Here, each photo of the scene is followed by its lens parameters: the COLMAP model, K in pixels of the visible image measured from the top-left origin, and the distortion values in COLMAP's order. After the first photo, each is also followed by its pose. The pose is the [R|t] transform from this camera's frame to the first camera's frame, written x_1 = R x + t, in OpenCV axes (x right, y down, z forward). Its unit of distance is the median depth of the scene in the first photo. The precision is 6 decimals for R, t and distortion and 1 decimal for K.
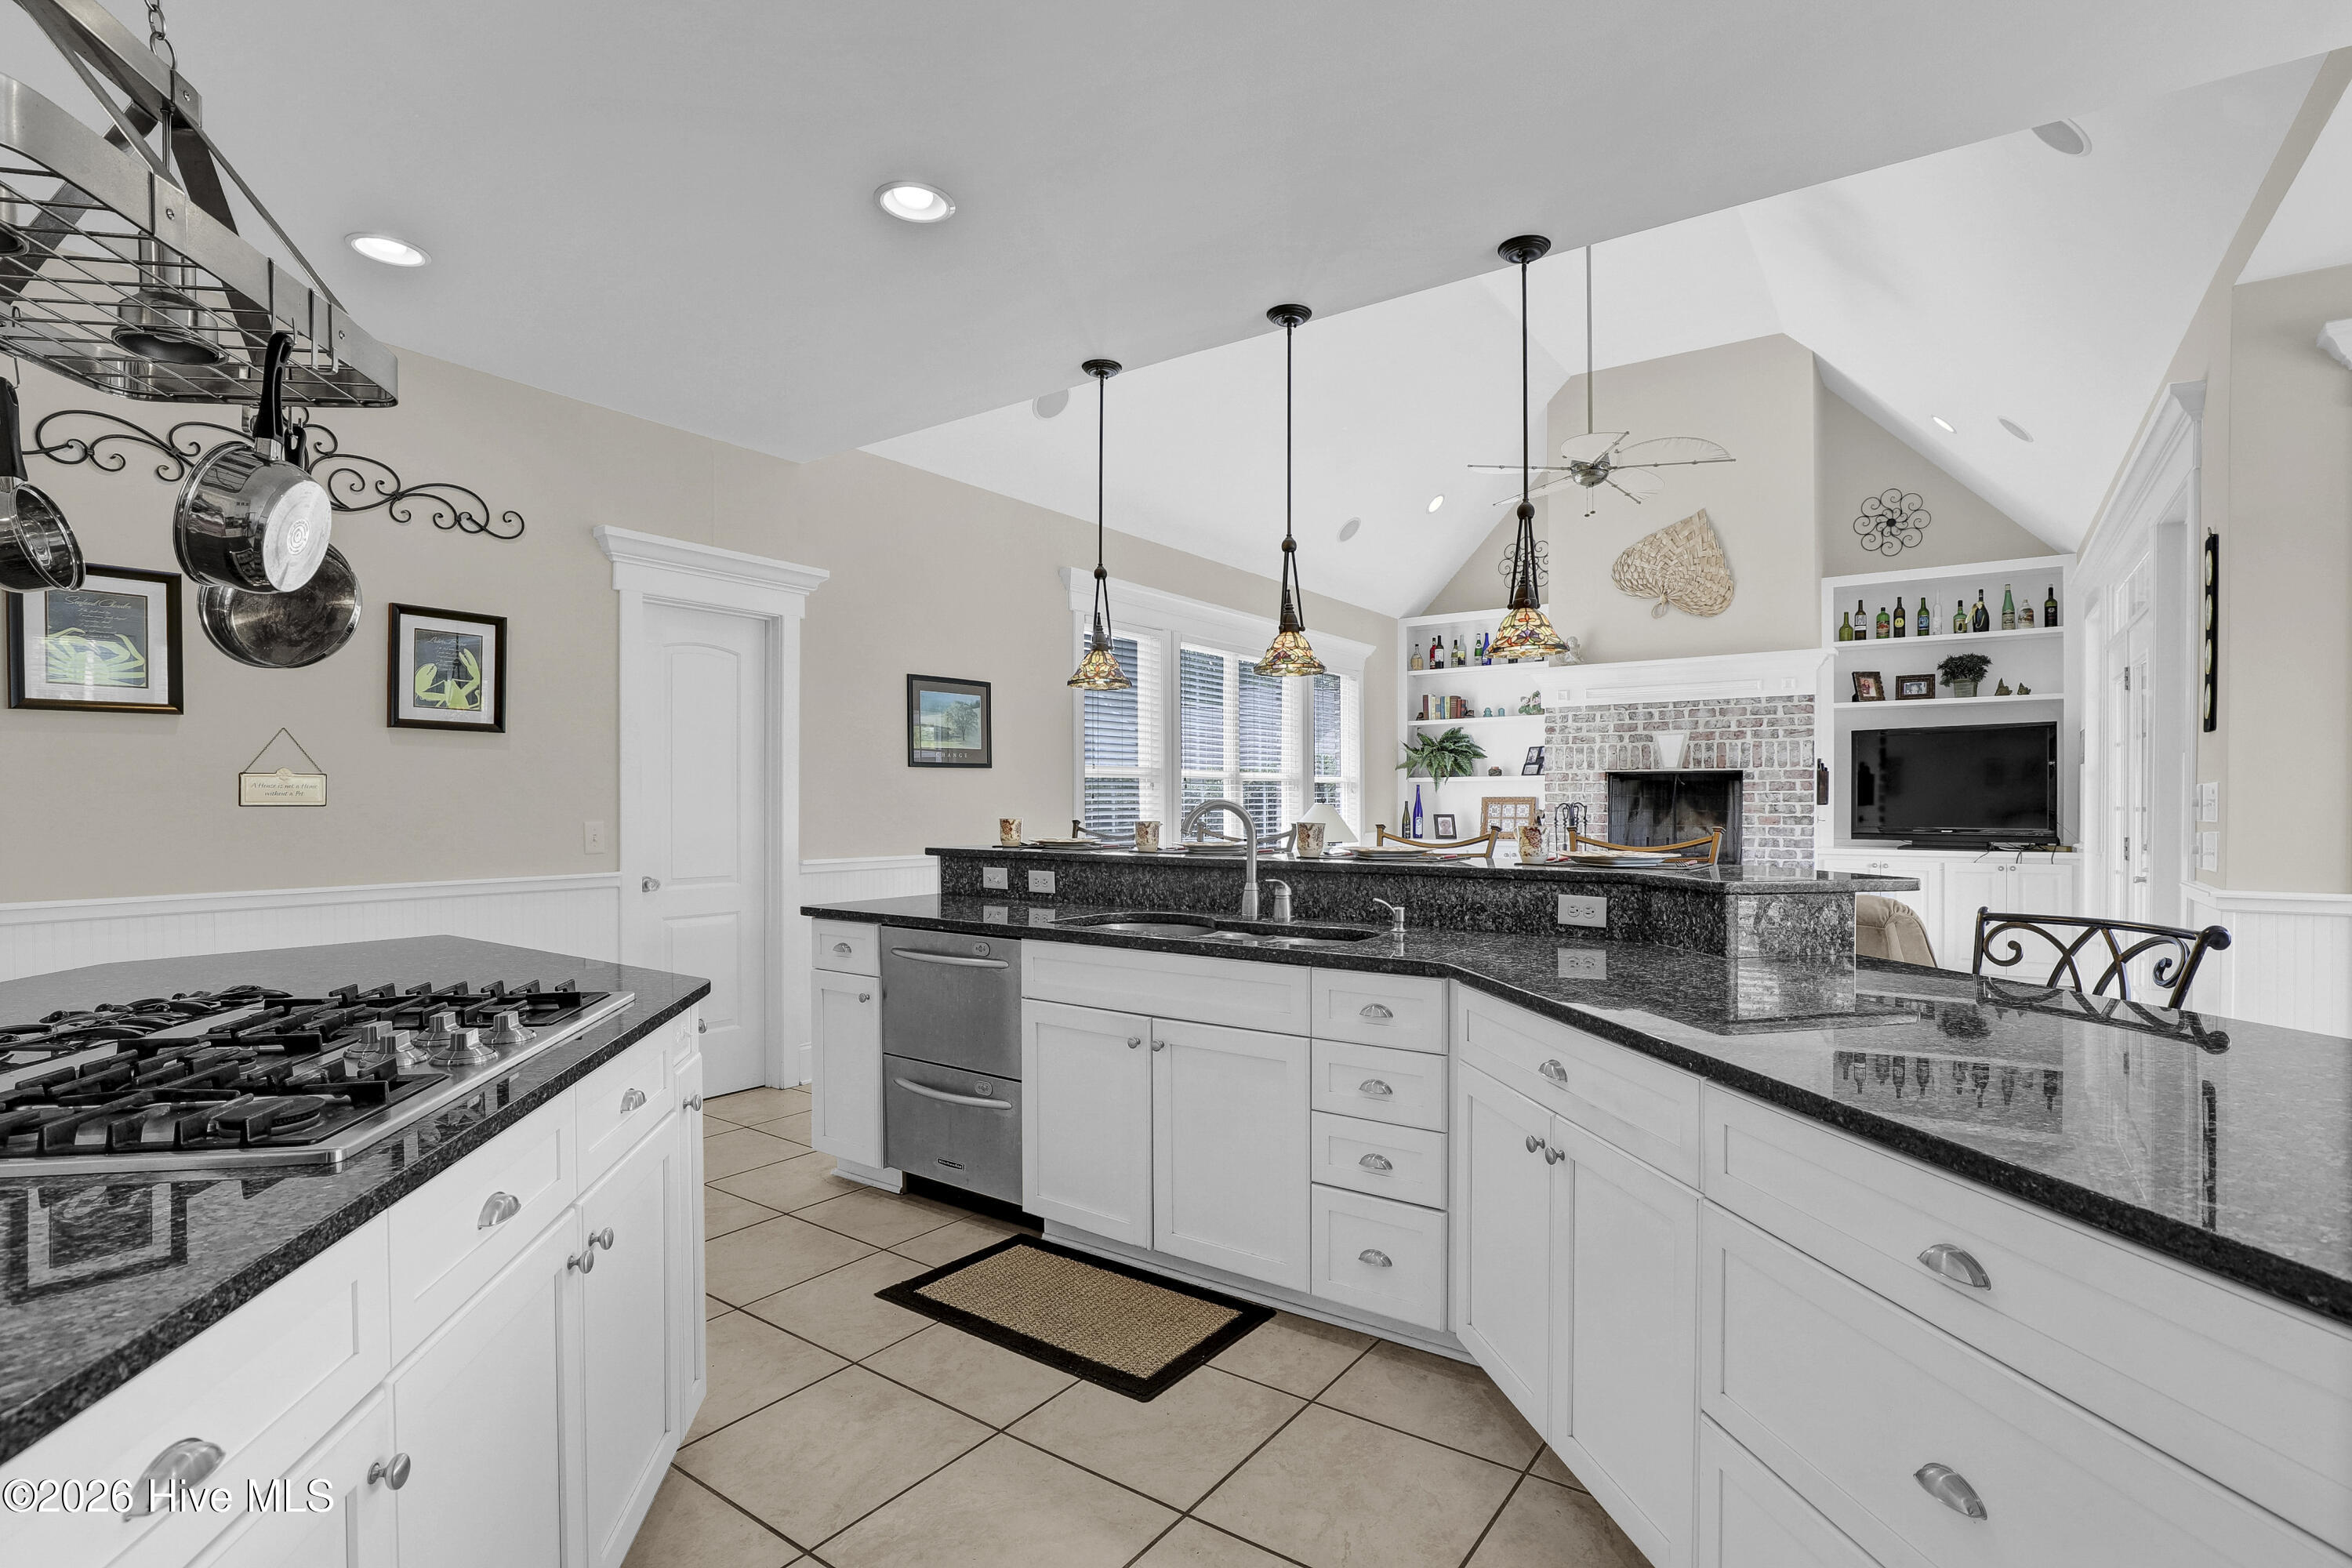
lens RADIAL K [[1122.6, 0, 1176.9], [0, 1122.6, 802.0], [0, 0, 1]] dist [-0.027684, 0.000402]
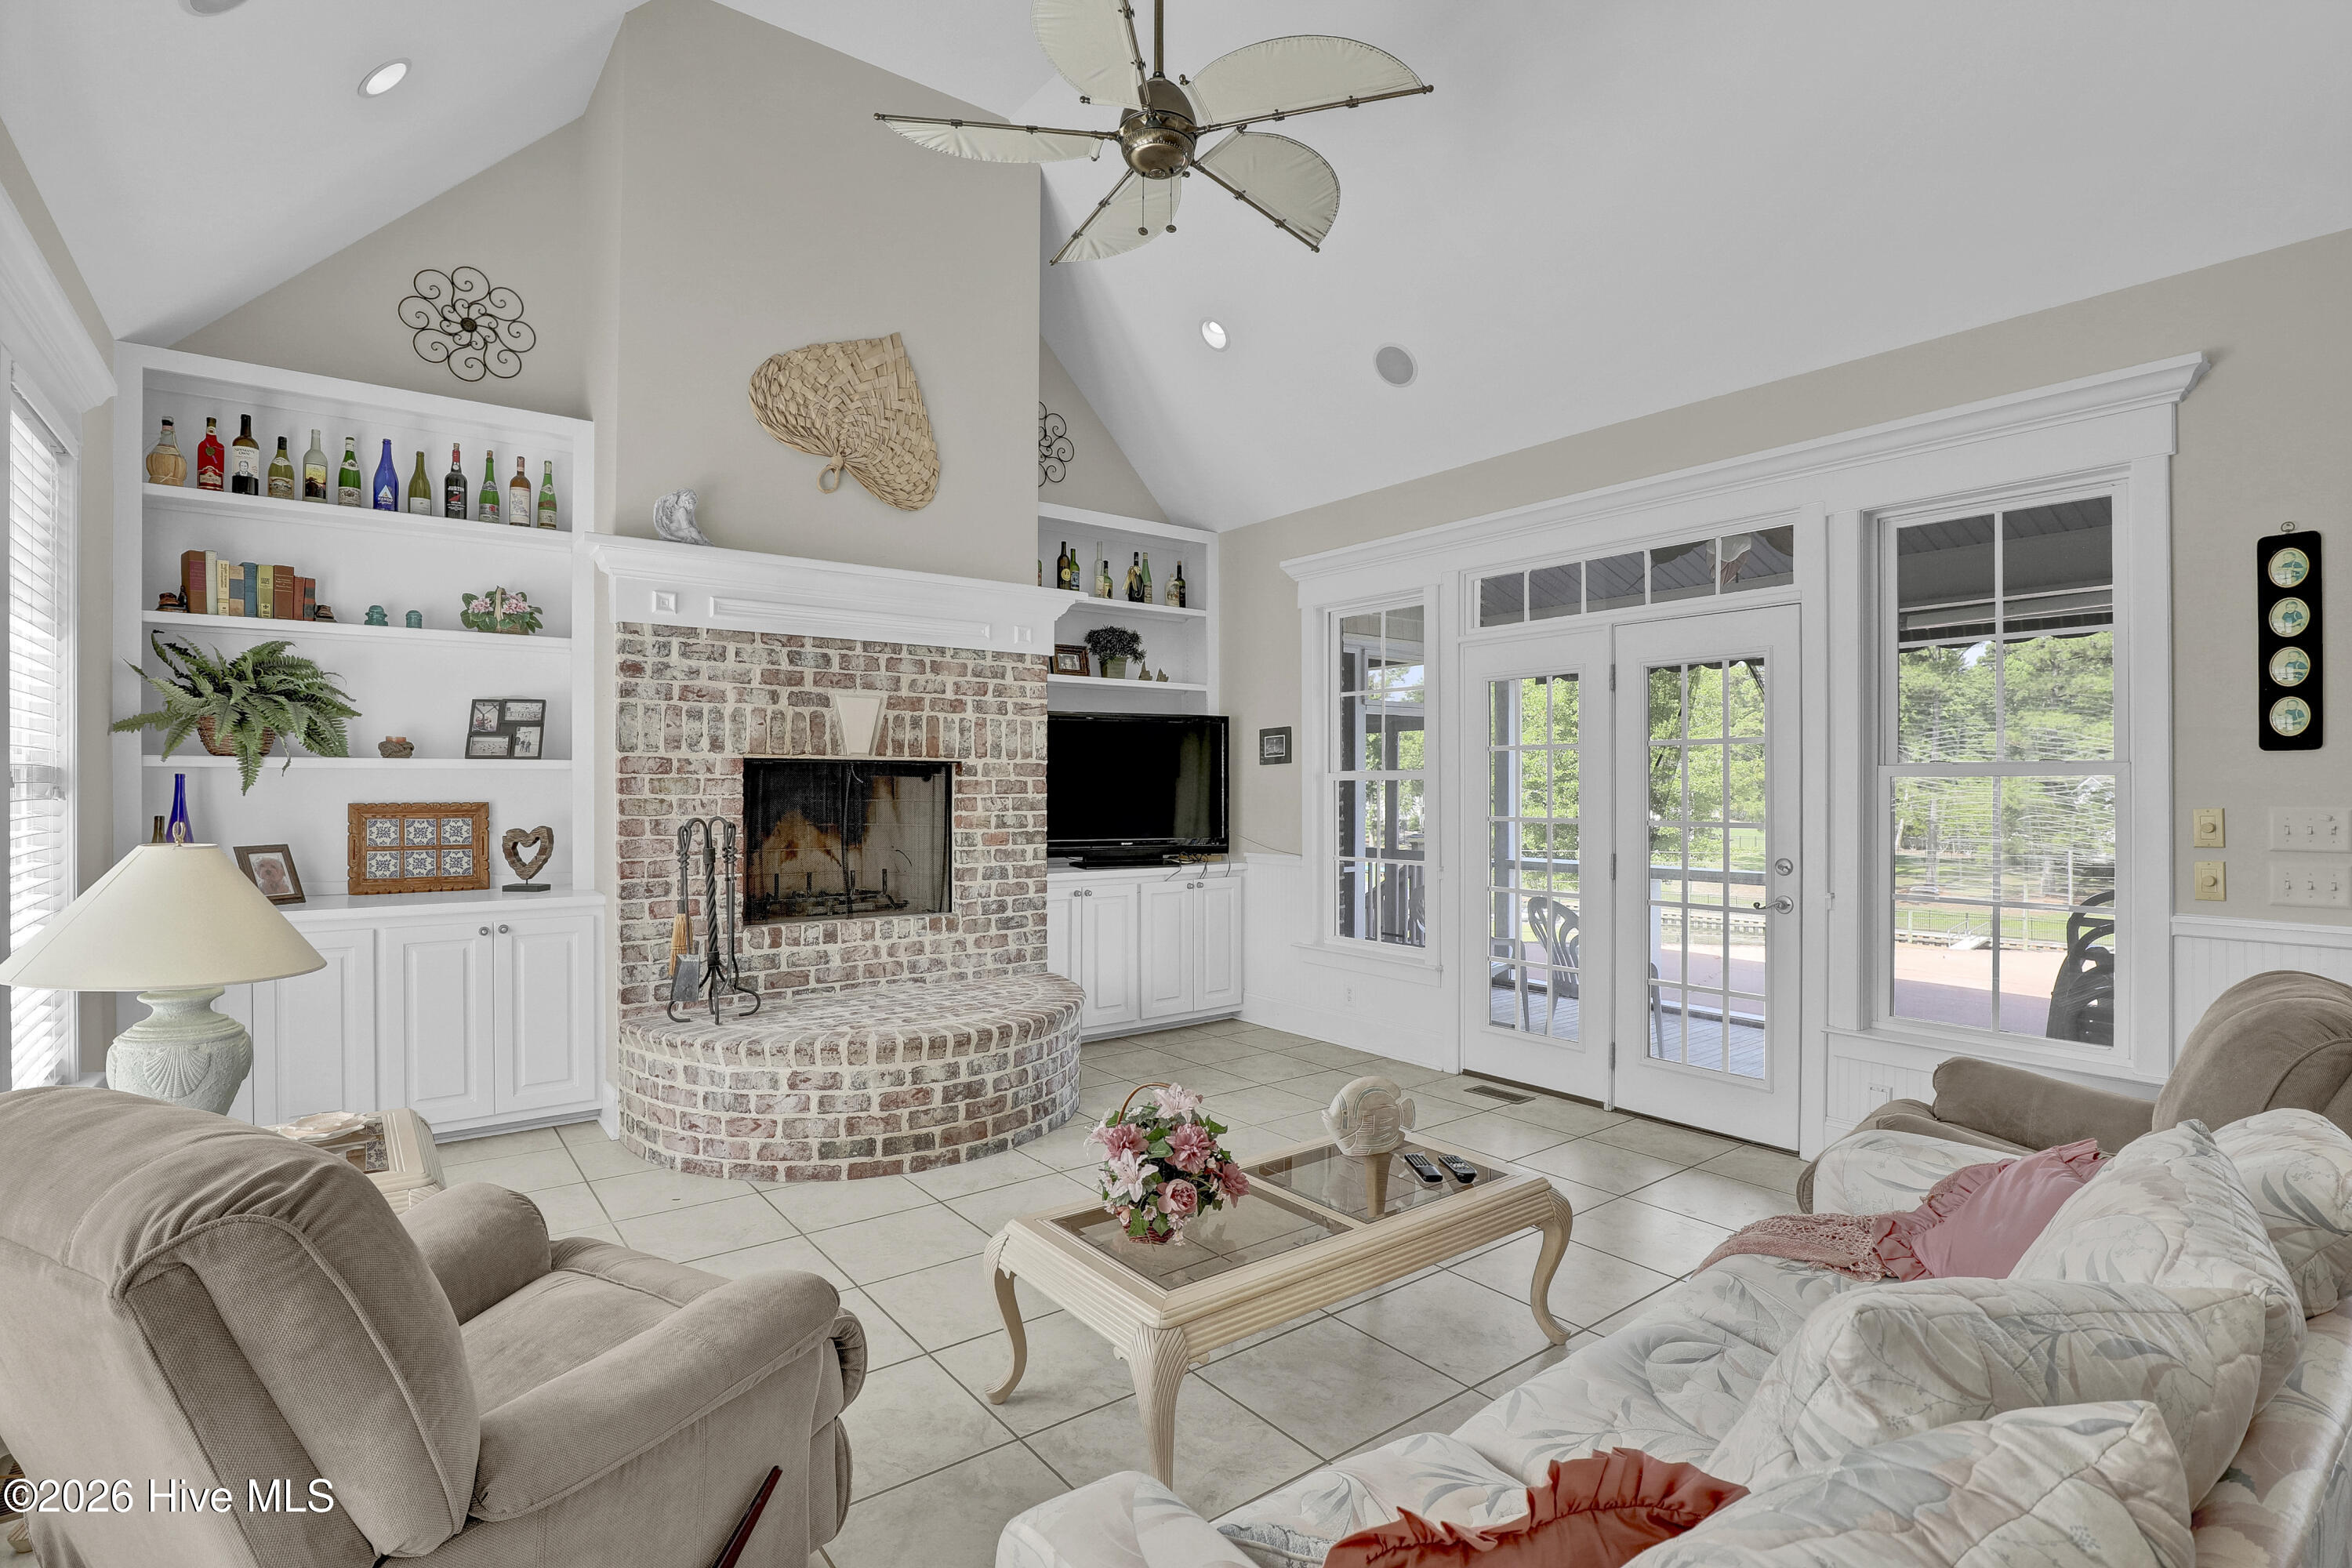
lens RADIAL K [[1126.6, 0, 1190.4], [0, 1126.6, 780.5], [0, 0, 1]] dist [-0.027151, -0.000704]
pose [[0.280626, 0.005459, 0.959802, -0.072456], [-0.001655, 0.999985, -0.005204, -0.014300], [-0.959816, -0.000128, 0.280631, 0.680578]]
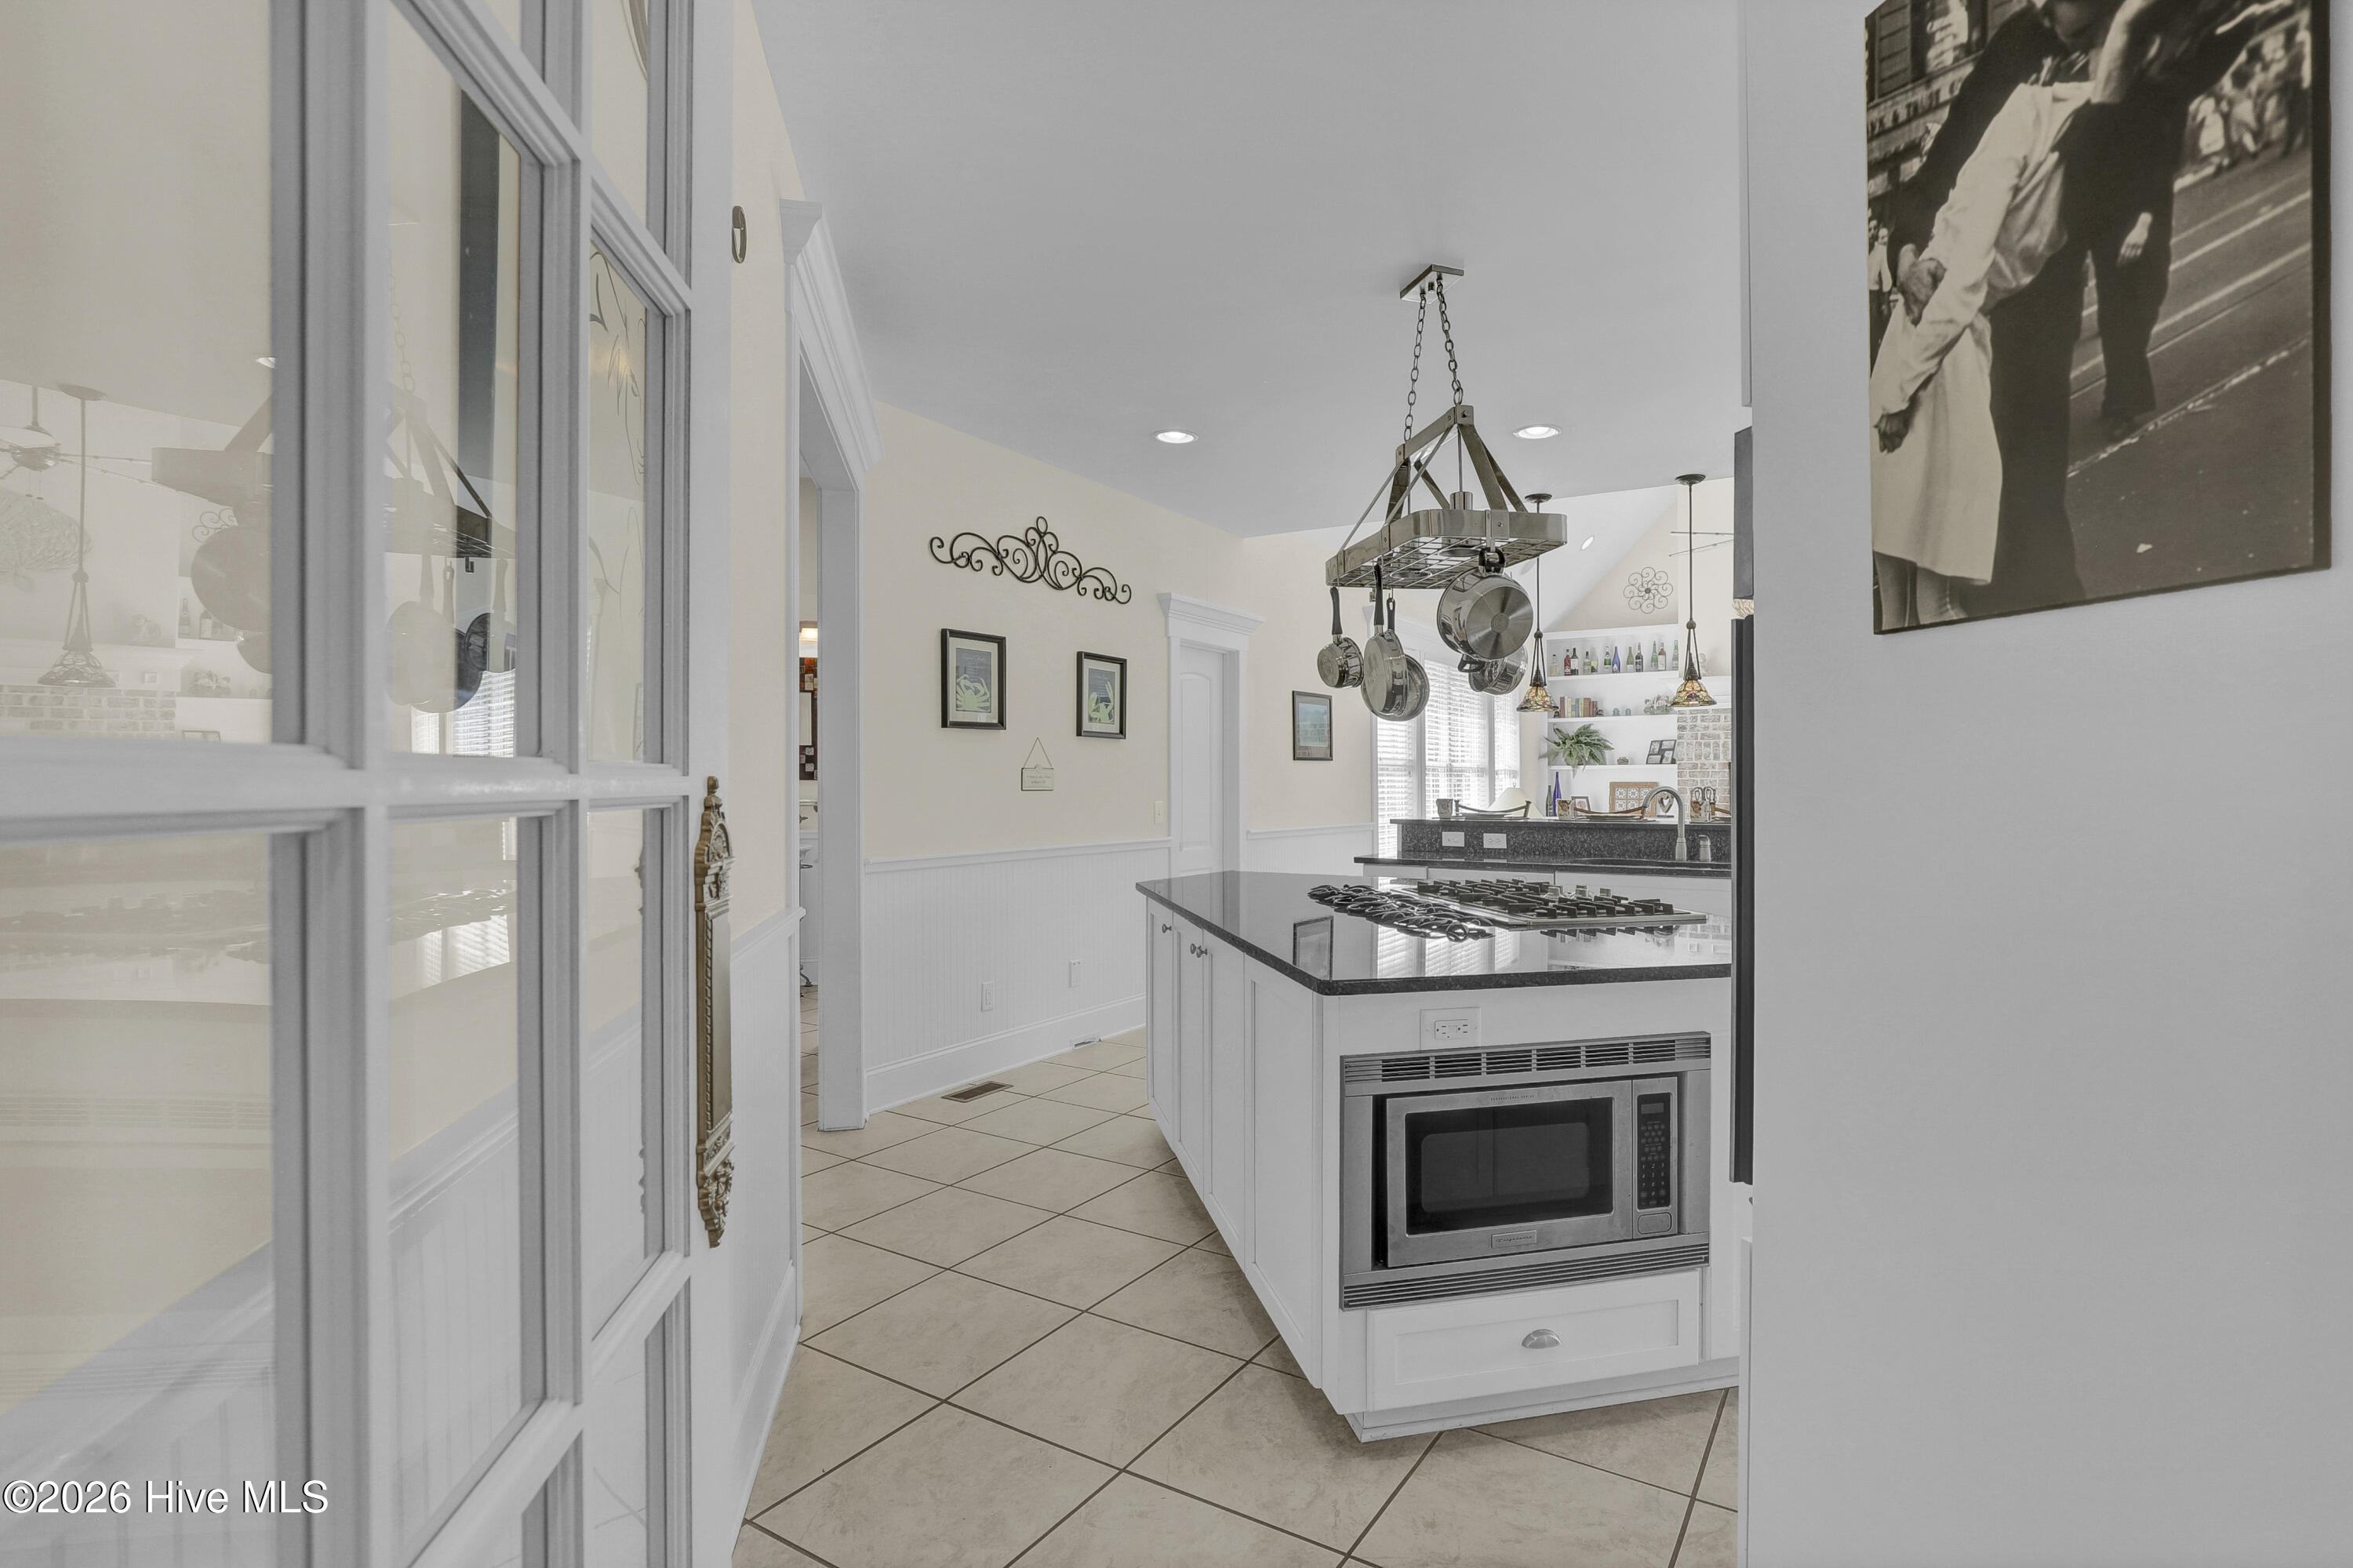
lens RADIAL K [[1146.3, 0, 1215.9], [0, 1146.3, 790.7], [0, 0, 1]] dist [-0.040937, 0.010003]
pose [[0.997366, -0.000683, 0.072533, -0.295598], [0.000300, 0.999986, 0.005287, -0.001926], [-0.072536, -0.005252, 0.997352, -0.239297]]
